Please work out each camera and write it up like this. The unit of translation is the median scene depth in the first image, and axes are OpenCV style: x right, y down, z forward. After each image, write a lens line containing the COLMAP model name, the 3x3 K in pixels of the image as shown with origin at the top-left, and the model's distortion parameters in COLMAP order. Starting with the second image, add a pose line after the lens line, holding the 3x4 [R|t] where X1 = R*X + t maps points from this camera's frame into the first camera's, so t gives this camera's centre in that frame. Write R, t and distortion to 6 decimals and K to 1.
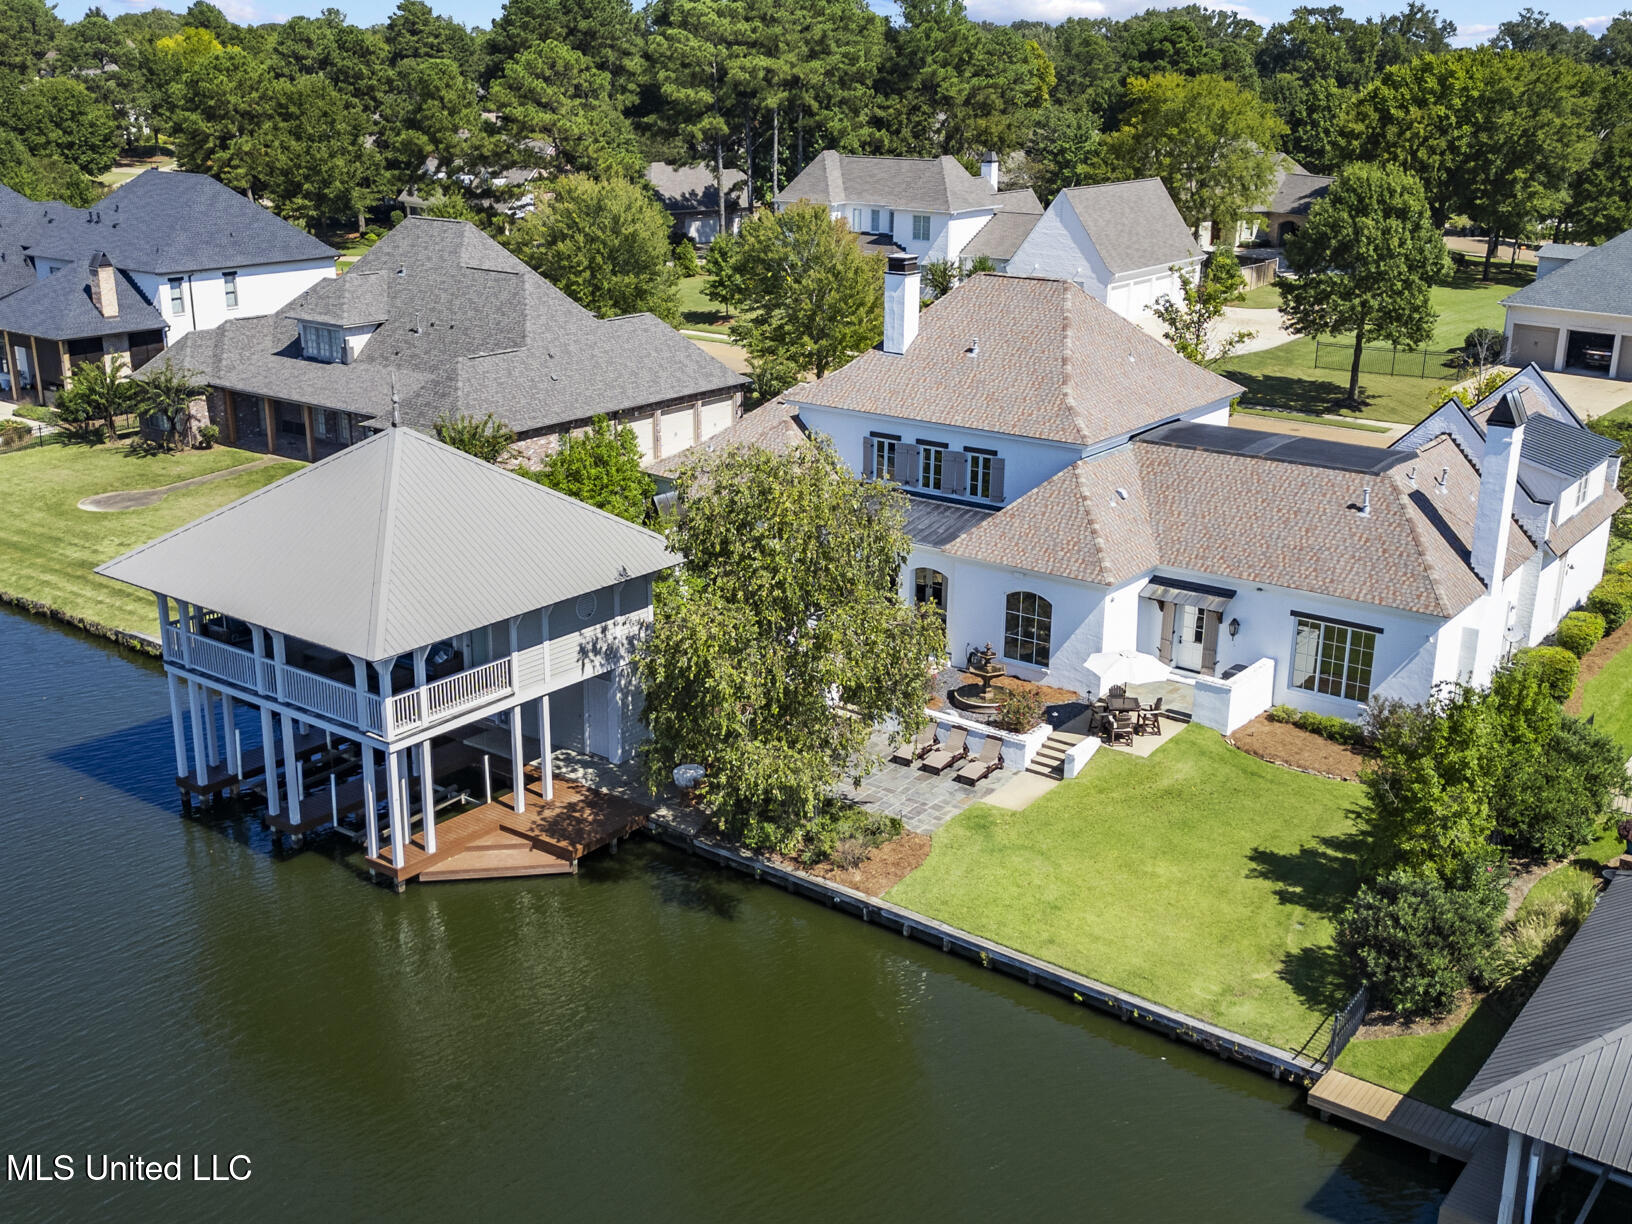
lens RADIAL K [[1708.5, 0, 816.0], [0, 1708.5, 612.0], [0, 0, 1]] dist [0.146641, -0.341984]
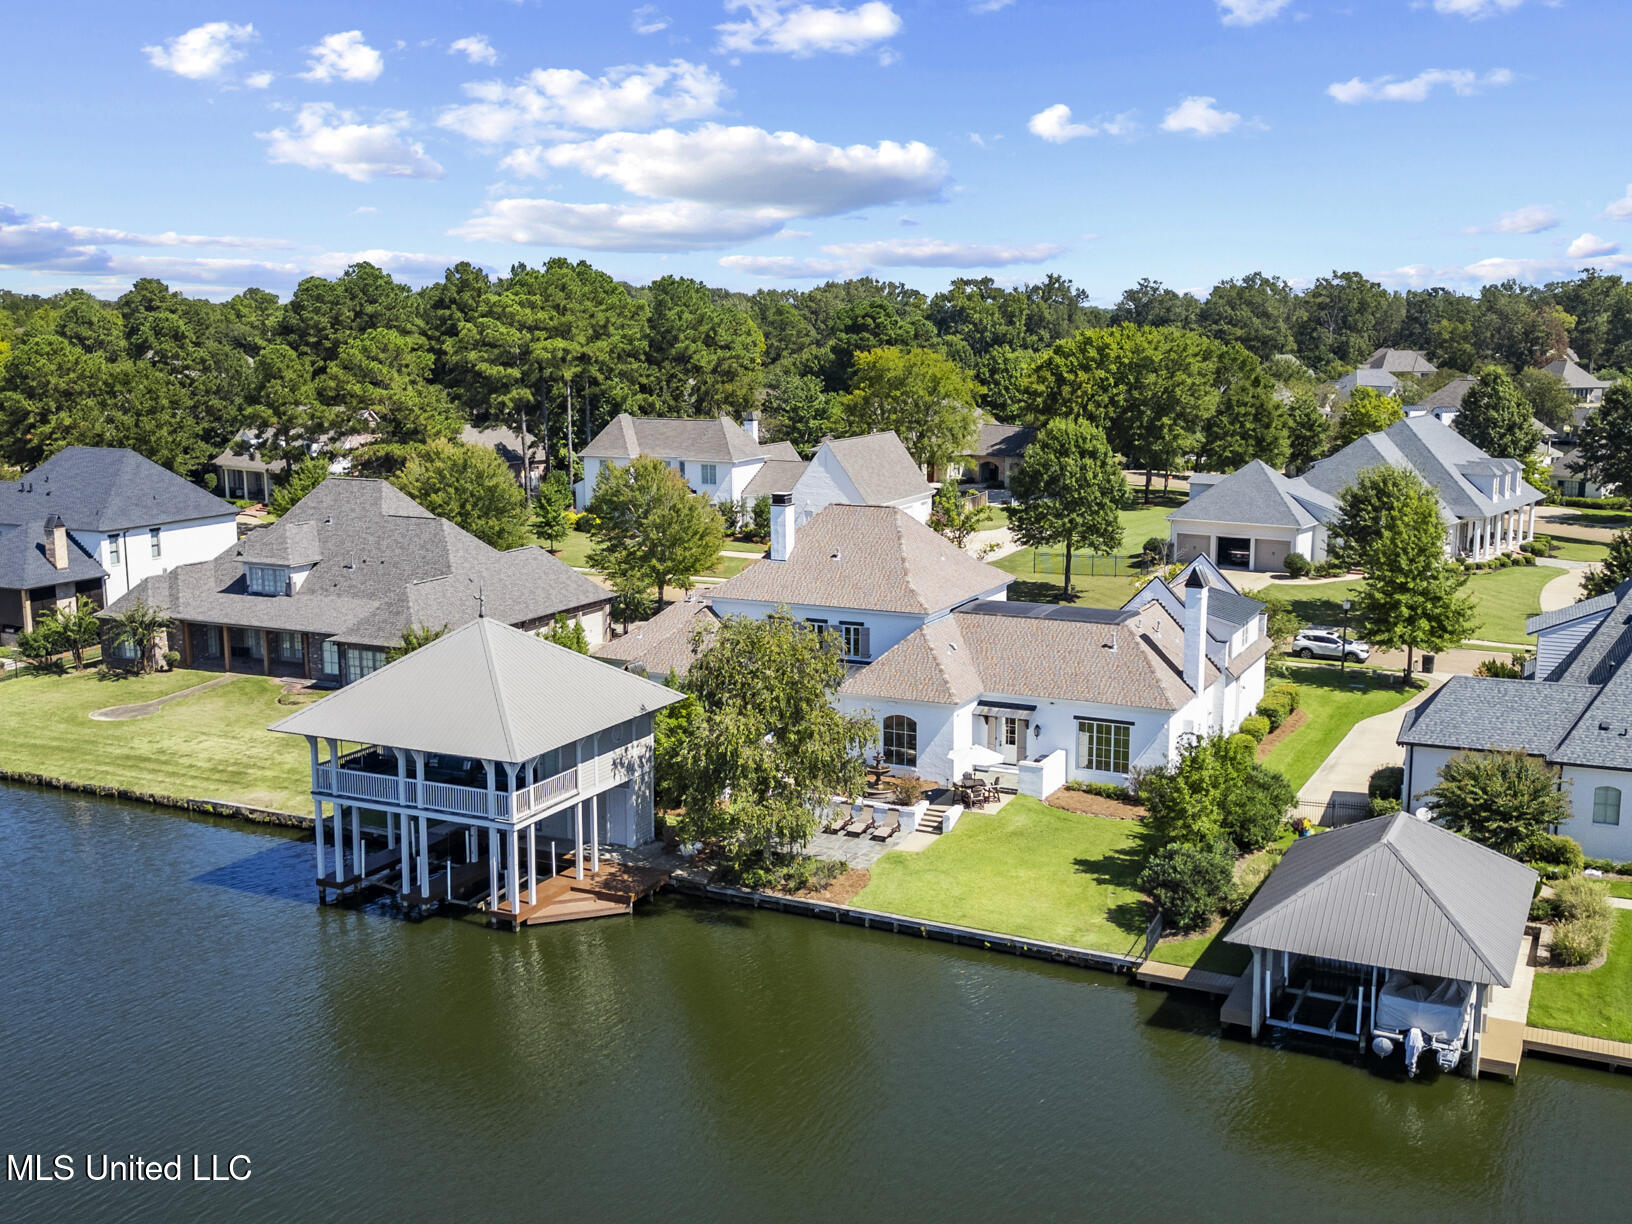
lens RADIAL K [[1708.5, 0, 816.0], [0, 1708.5, 612.0], [0, 0, 1]] dist [0.146641, -0.341984]
pose [[0.982221, -0.044557, 0.182365, -0.171337], [0.069391, 0.988798, -0.132147, 0.073696], [-0.174434, 0.142452, 0.974310, -0.343084]]
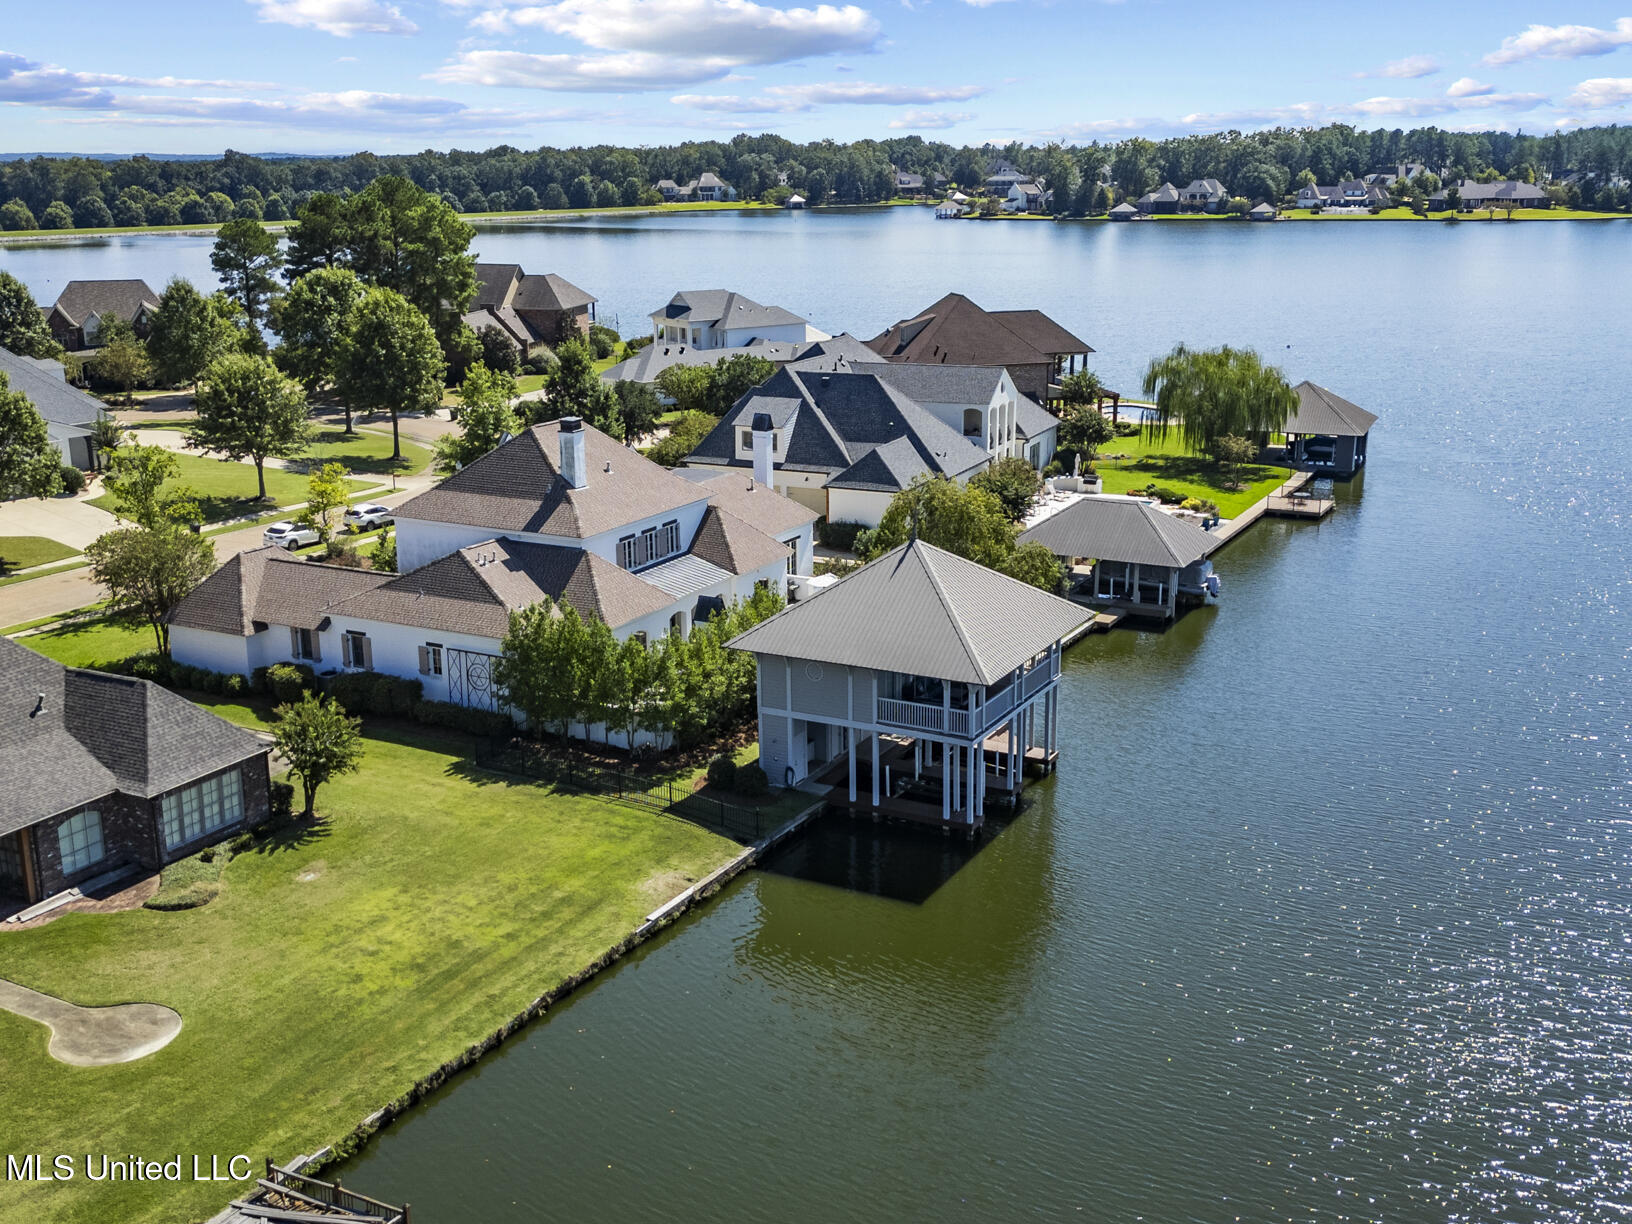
lens RADIAL K [[1708.5, 0, 816.0], [0, 1708.5, 612.0], [0, 0, 1]] dist [0.146641, -0.341984]
pose [[-0.164523, -0.262328, 0.950850, -1.243027], [0.308681, 0.901873, 0.302226, -0.393423], [-0.936829, 0.343233, -0.067403, 0.893890]]
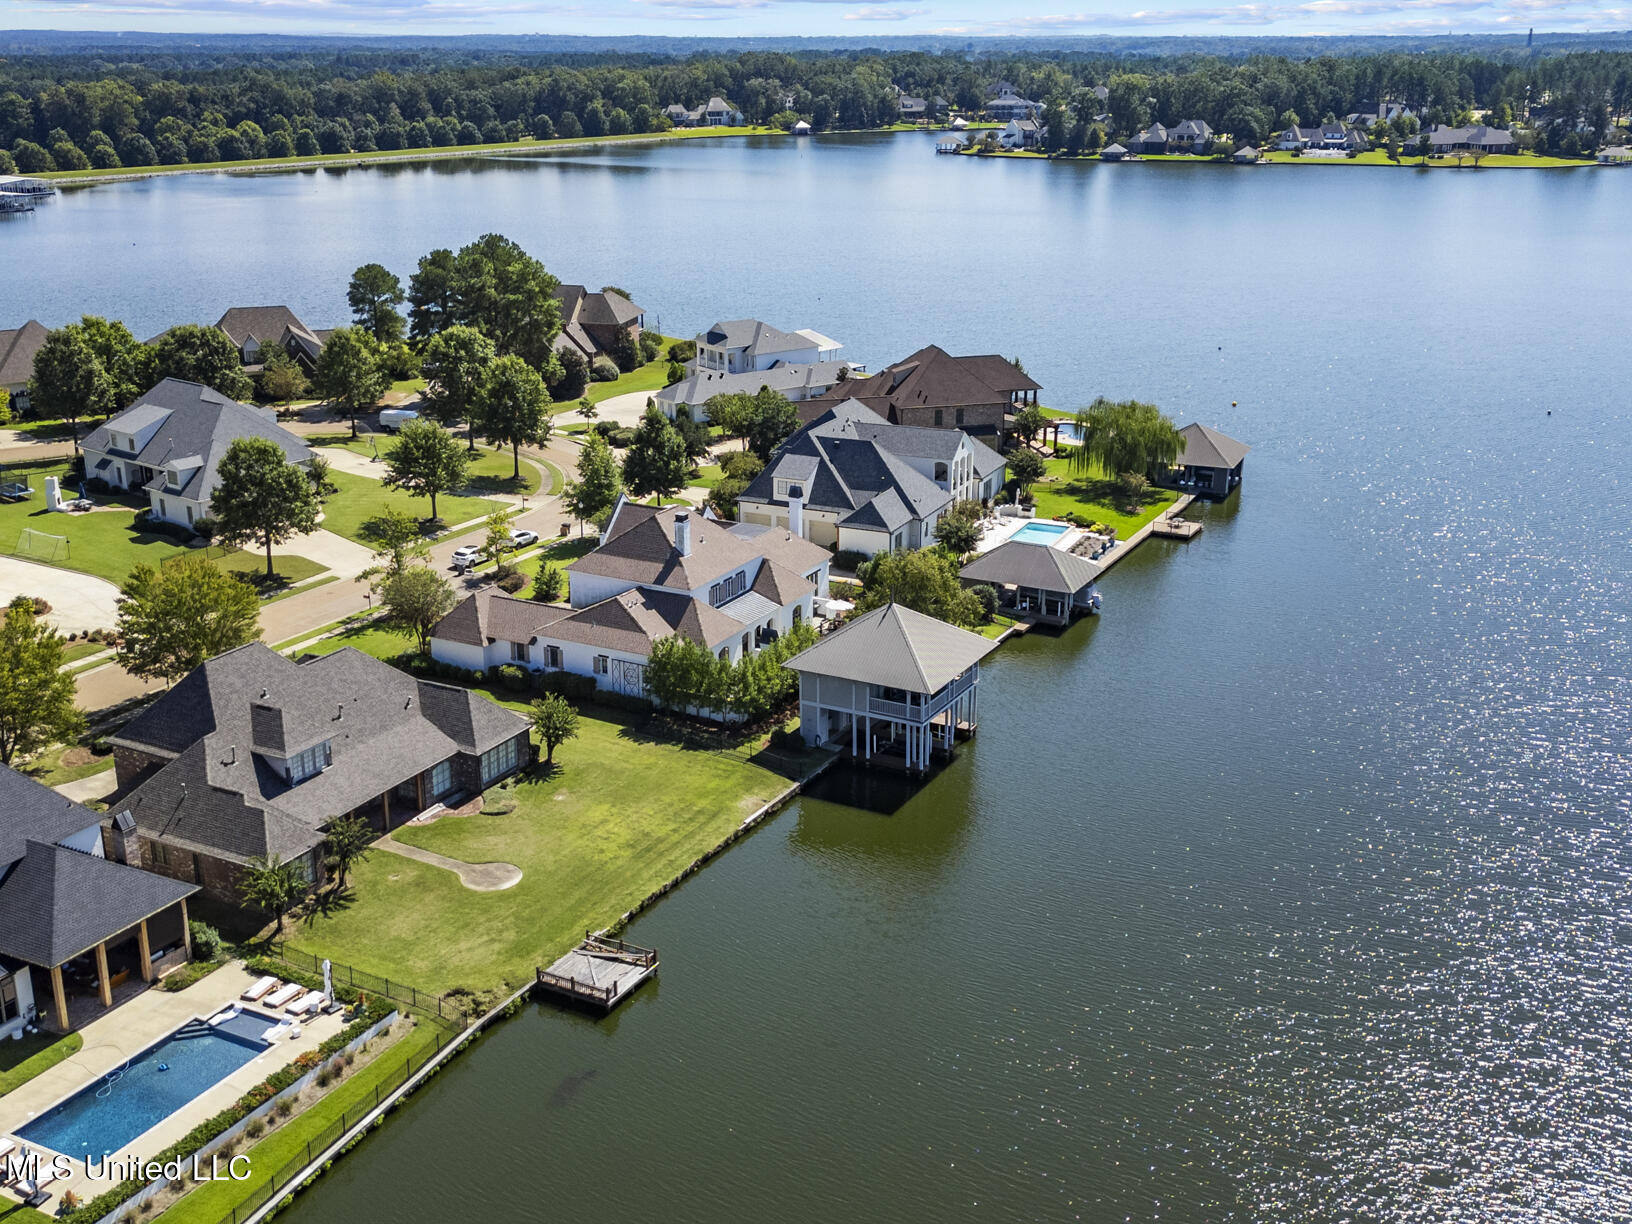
lens RADIAL K [[1737.5, 0, 816.0], [0, 1737.5, 612.0], [0, 0, 1]] dist [0.166857, -0.394785]
pose [[-0.163051, -0.320969, 0.932949, -1.978507], [0.301429, 0.884184, 0.356873, -0.787657], [-0.939444, 0.339406, -0.047417, 0.917297]]
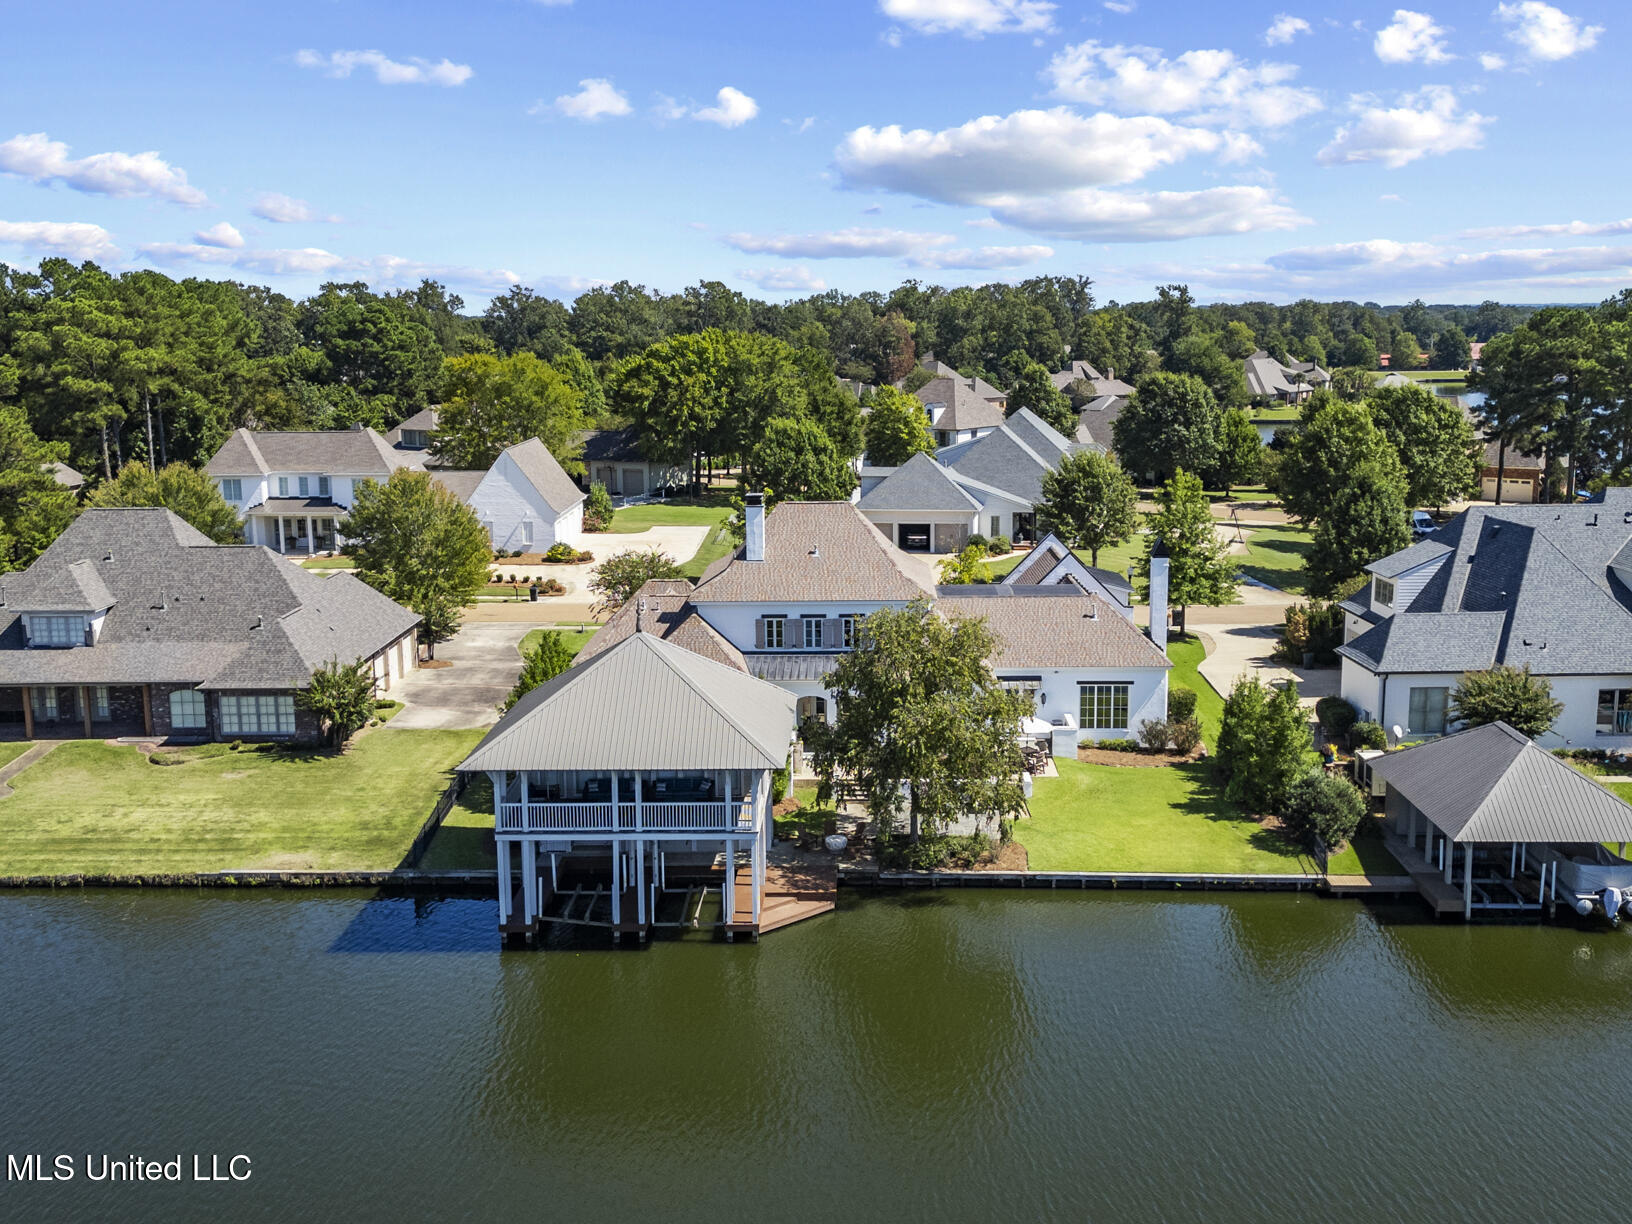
lens RADIAL K [[1708.5, 0, 816.0], [0, 1708.5, 612.0], [0, 0, 1]] dist [0.146641, -0.341984]
pose [[0.813061, -0.117537, 0.570191, -0.685463], [0.196530, 0.977328, -0.078780, 0.011574], [-0.548004, 0.176113, 0.817726, -0.169393]]
